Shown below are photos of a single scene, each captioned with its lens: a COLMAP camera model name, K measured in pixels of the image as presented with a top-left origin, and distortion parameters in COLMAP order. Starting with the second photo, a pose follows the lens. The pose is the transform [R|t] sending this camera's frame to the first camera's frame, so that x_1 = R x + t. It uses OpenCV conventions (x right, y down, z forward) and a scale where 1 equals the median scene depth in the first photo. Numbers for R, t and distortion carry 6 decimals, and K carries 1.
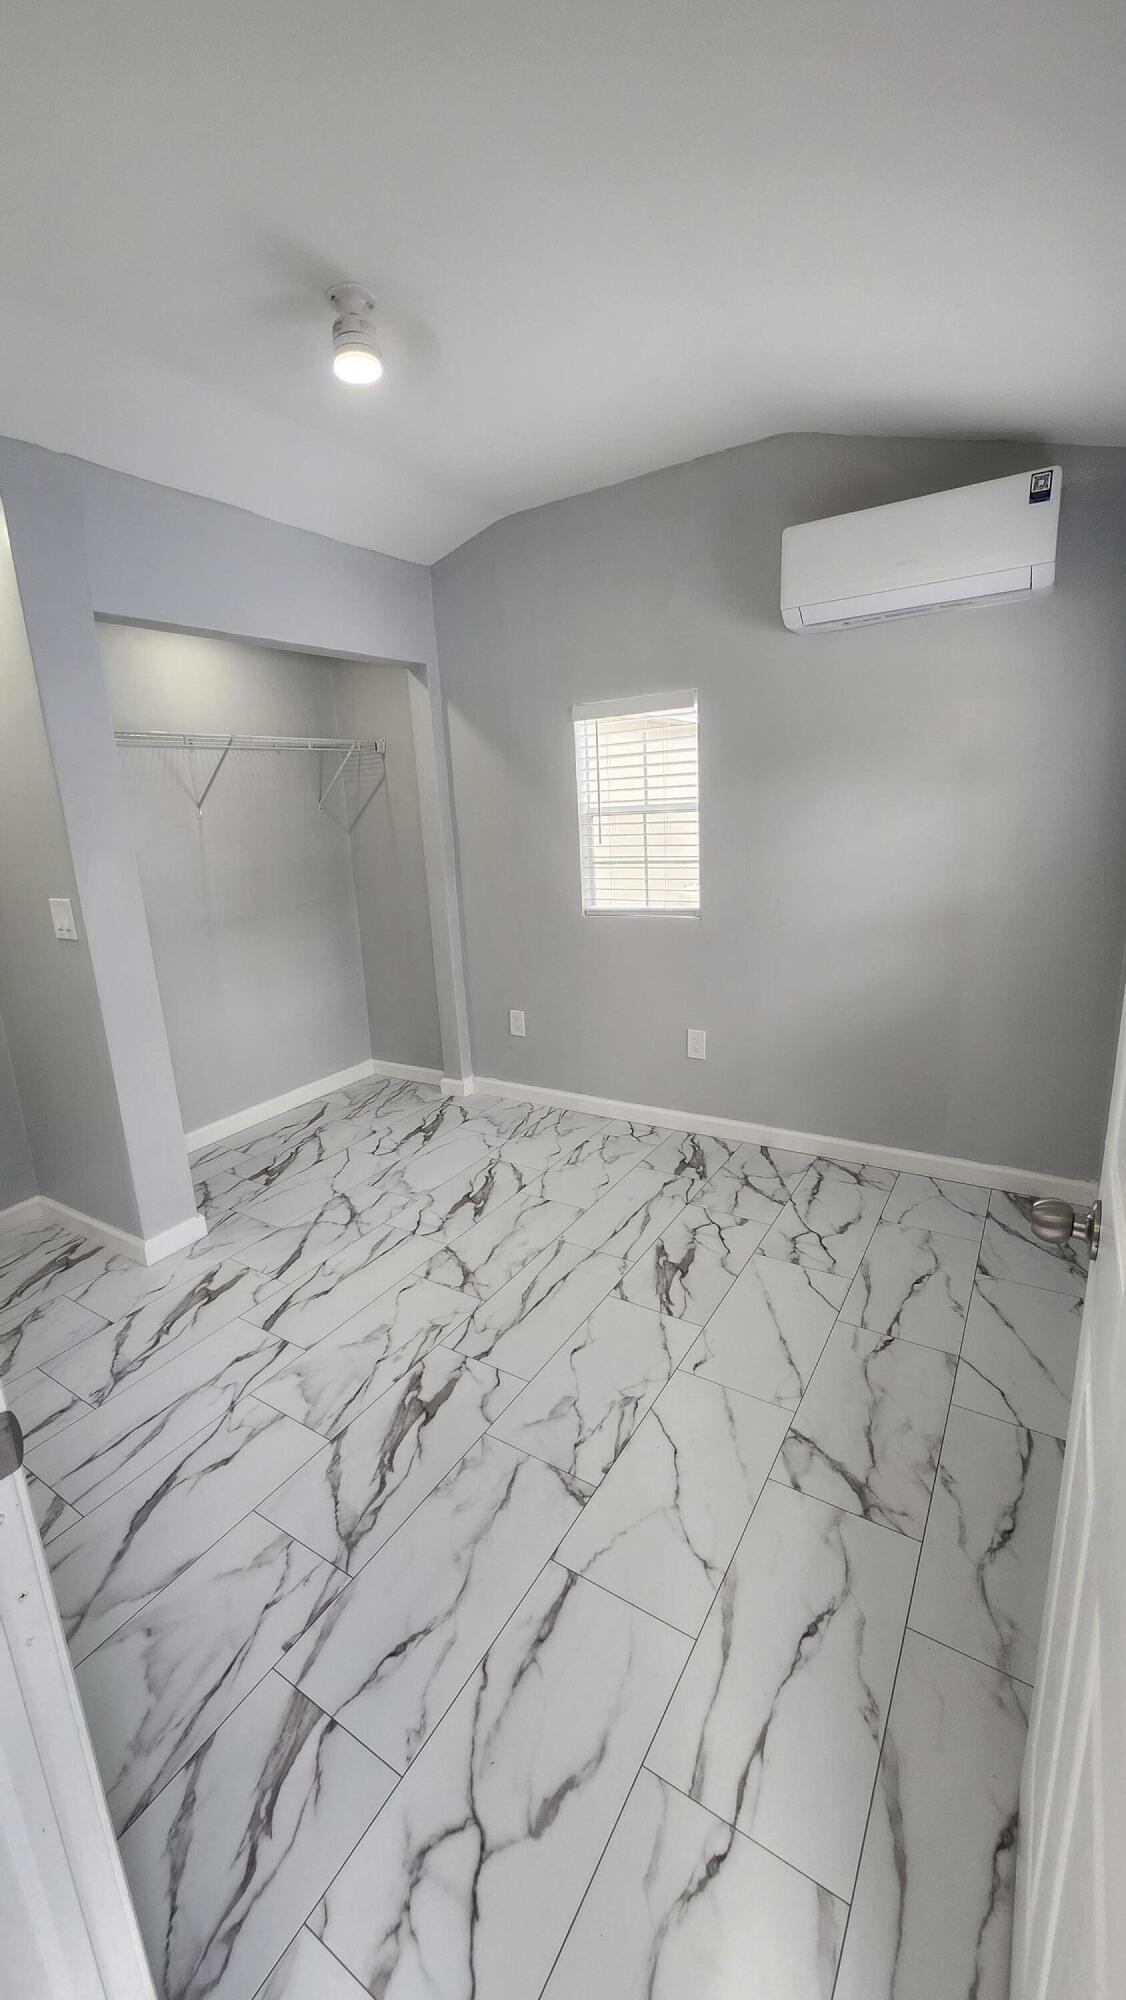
lens RADIAL K [[782.2, 0, 540.5], [0, 782.2, 993.6], [0, 0, 1]] dist [-0.001983, -0.000127]
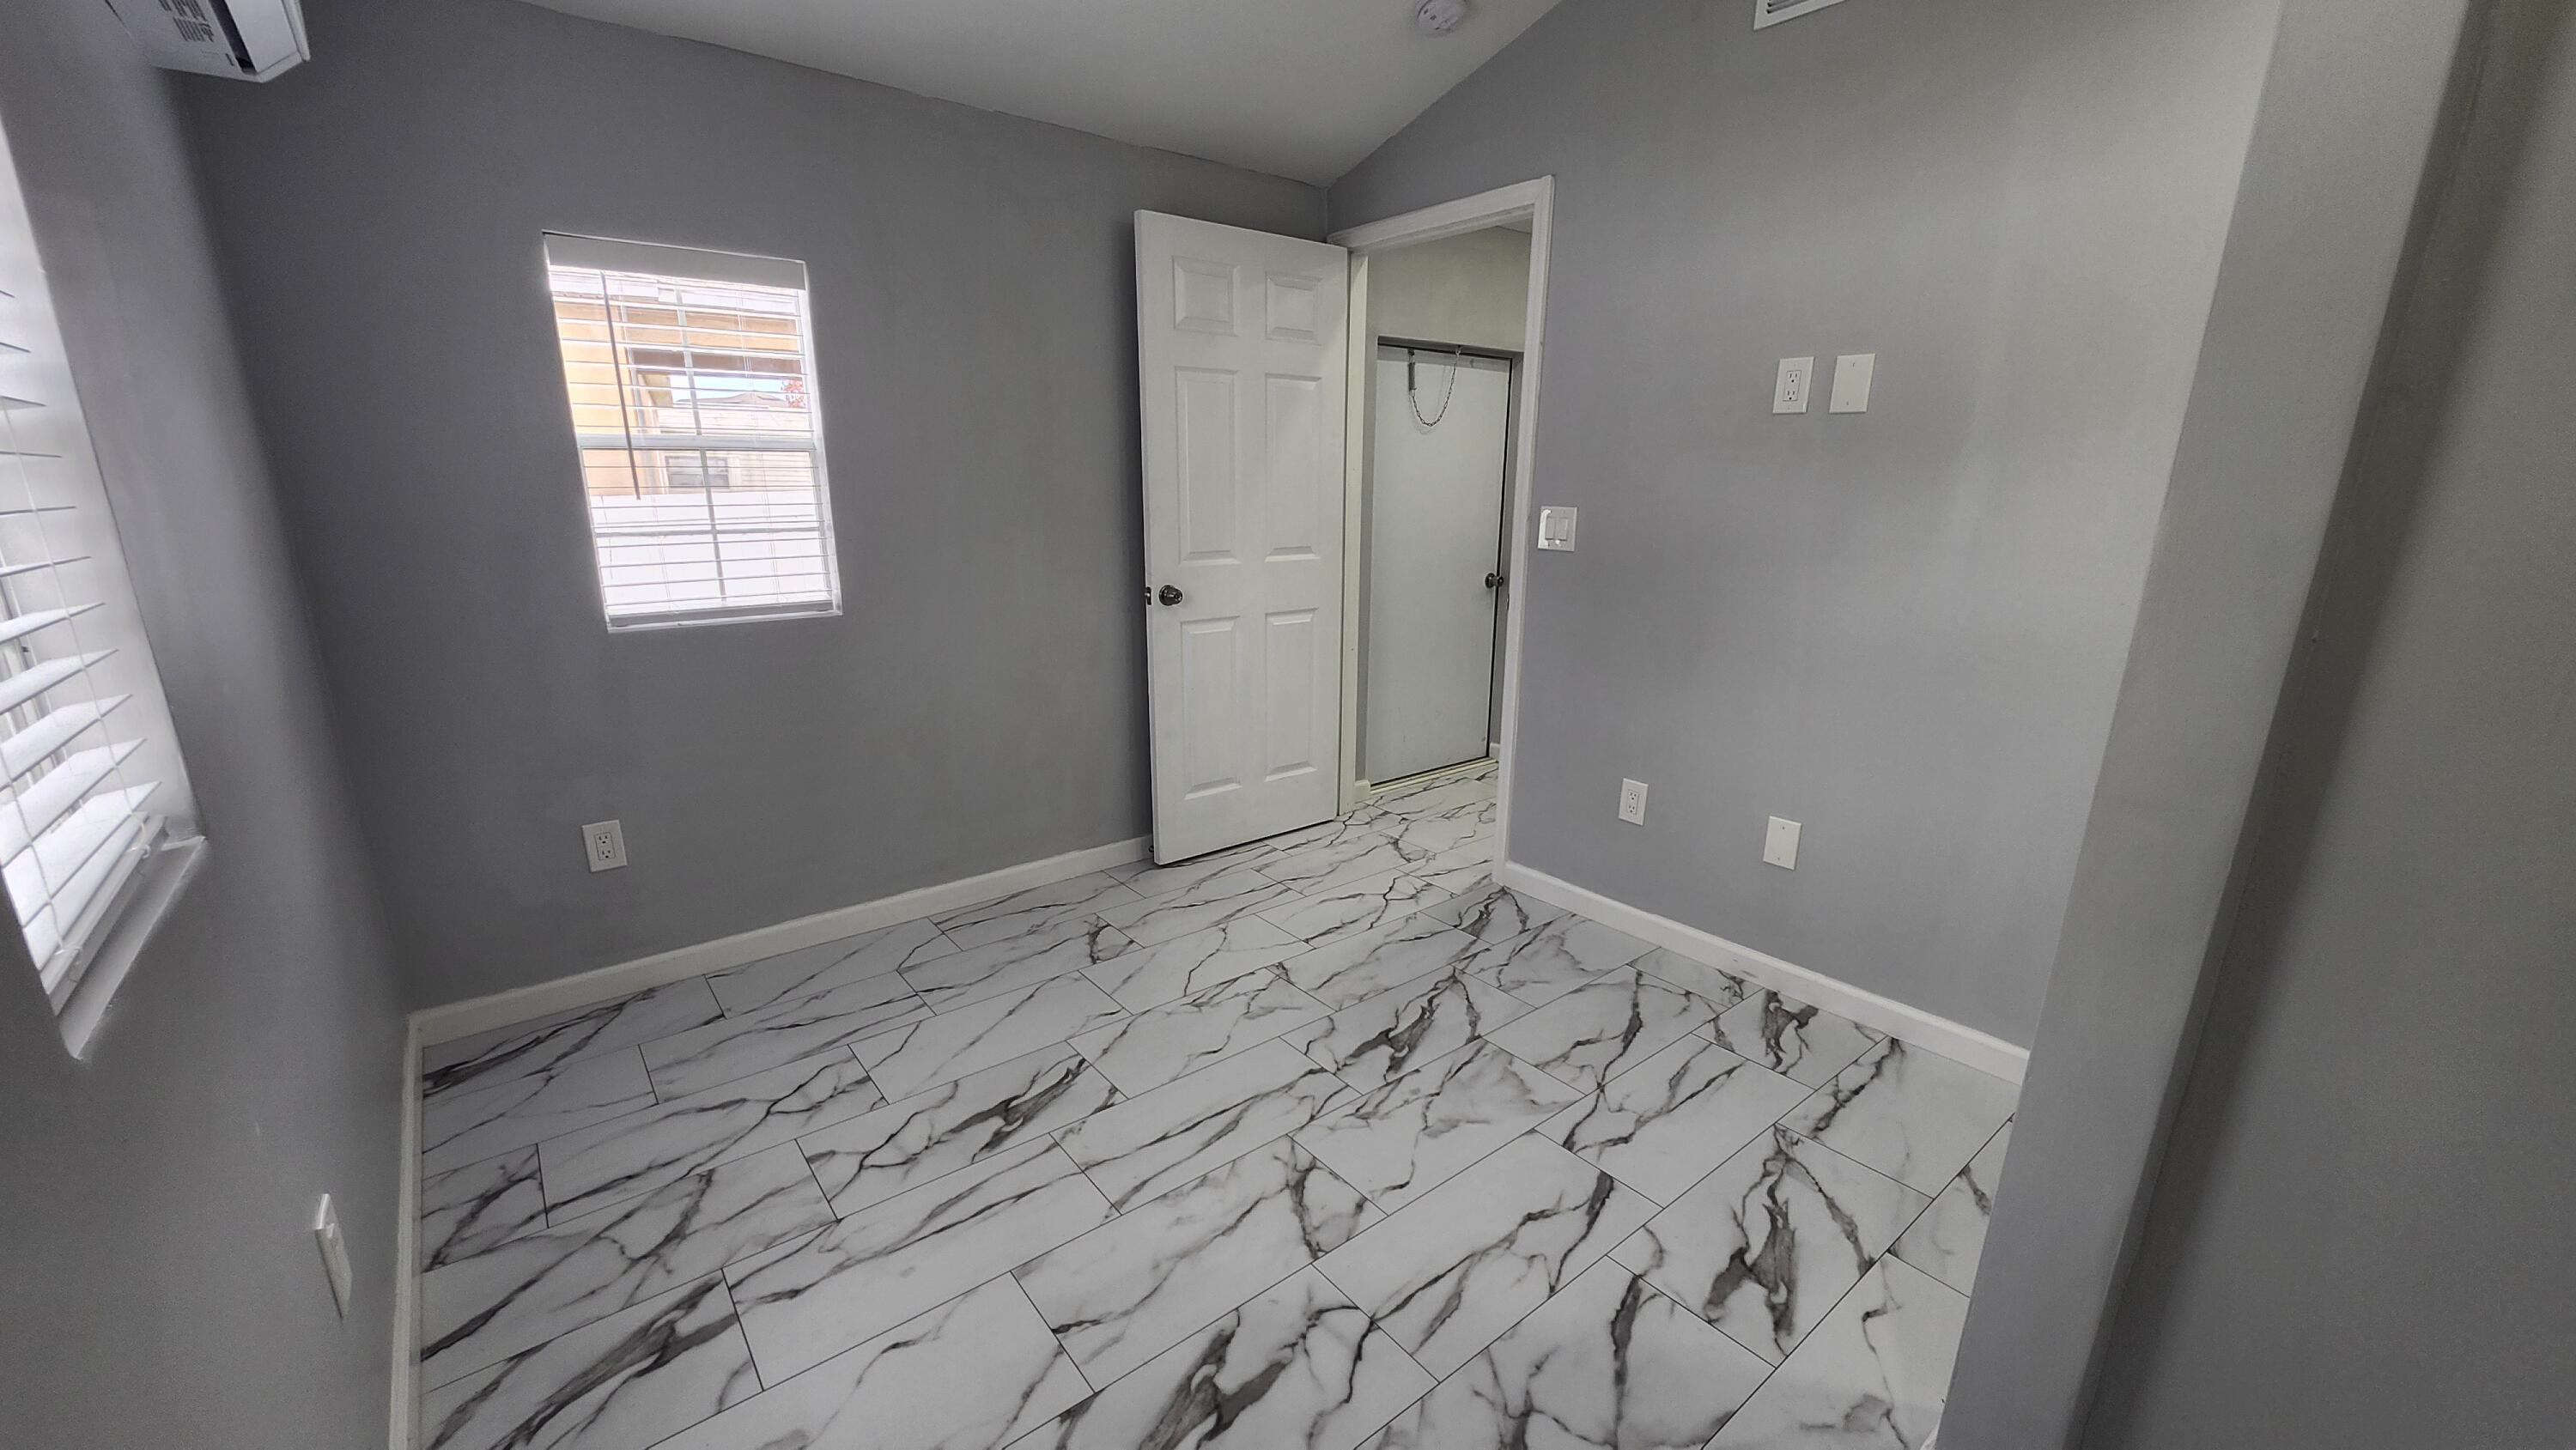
lens RADIAL K [[1011.1, 0, 1278.8], [0, 1011.1, 751.7], [0, 0, 1]] dist [-0.002884, -0.000817]
pose [[-0.946701, -0.036828, 0.320003, -0.309049], [0.119673, 0.882123, 0.455563, -0.289570], [-0.299059, 0.469577, -0.830699, 1.451440]]
